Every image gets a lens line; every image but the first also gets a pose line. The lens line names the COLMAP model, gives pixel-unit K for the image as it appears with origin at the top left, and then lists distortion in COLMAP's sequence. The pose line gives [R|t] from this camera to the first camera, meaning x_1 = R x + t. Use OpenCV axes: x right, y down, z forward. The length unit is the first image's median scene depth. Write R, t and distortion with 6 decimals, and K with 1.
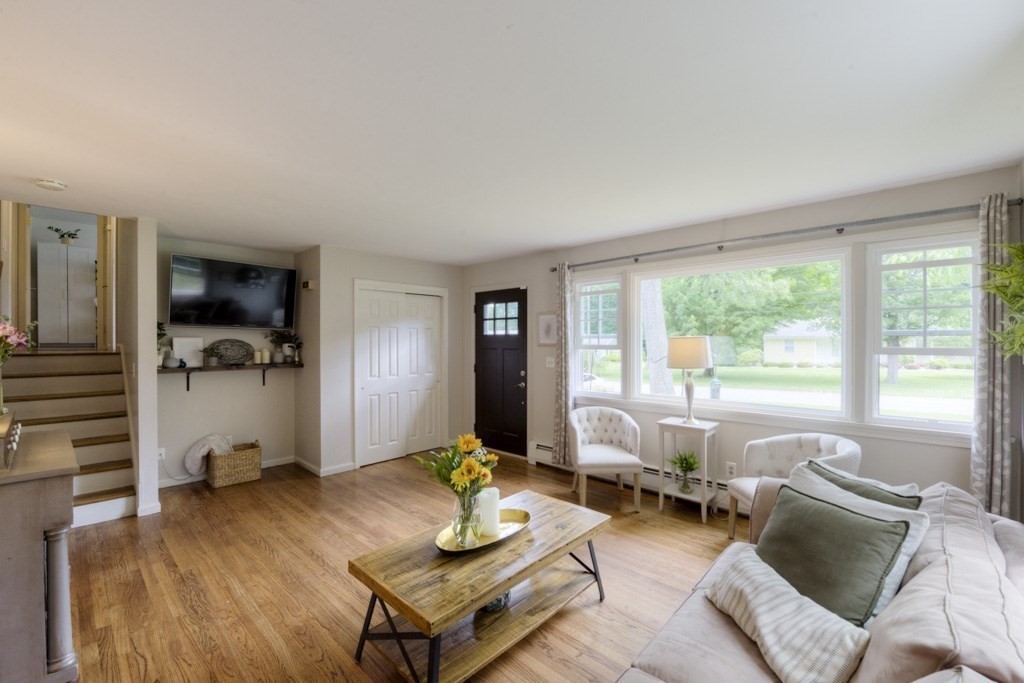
lens RADIAL K [[444.4, 0, 512.0], [0, 444.4, 341.5], [0, 0, 1]] dist [-0.002972, -0.000412]
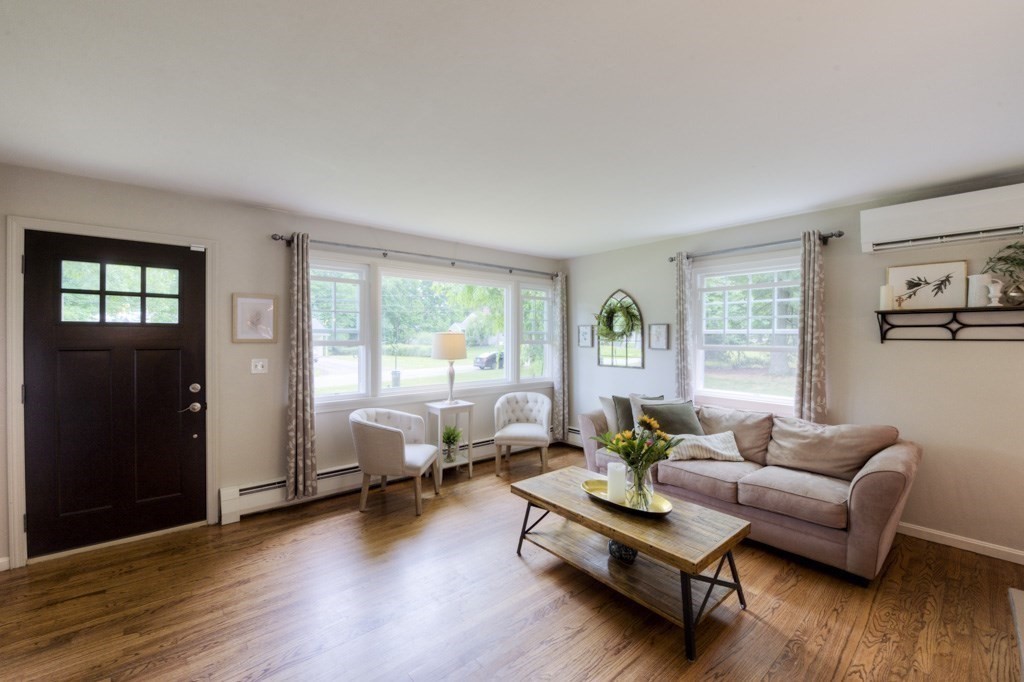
lens RADIAL K [[413.2, 0, 512.0], [0, 413.2, 341.0], [0, 0, 1]] dist [-0.019739, 0.000060]
pose [[0.087491, -0.005170, 0.996152, -0.499610], [0.001595, 0.999986, 0.005050, 0.004677], [-0.996164, 0.001147, 0.087498, 0.516193]]
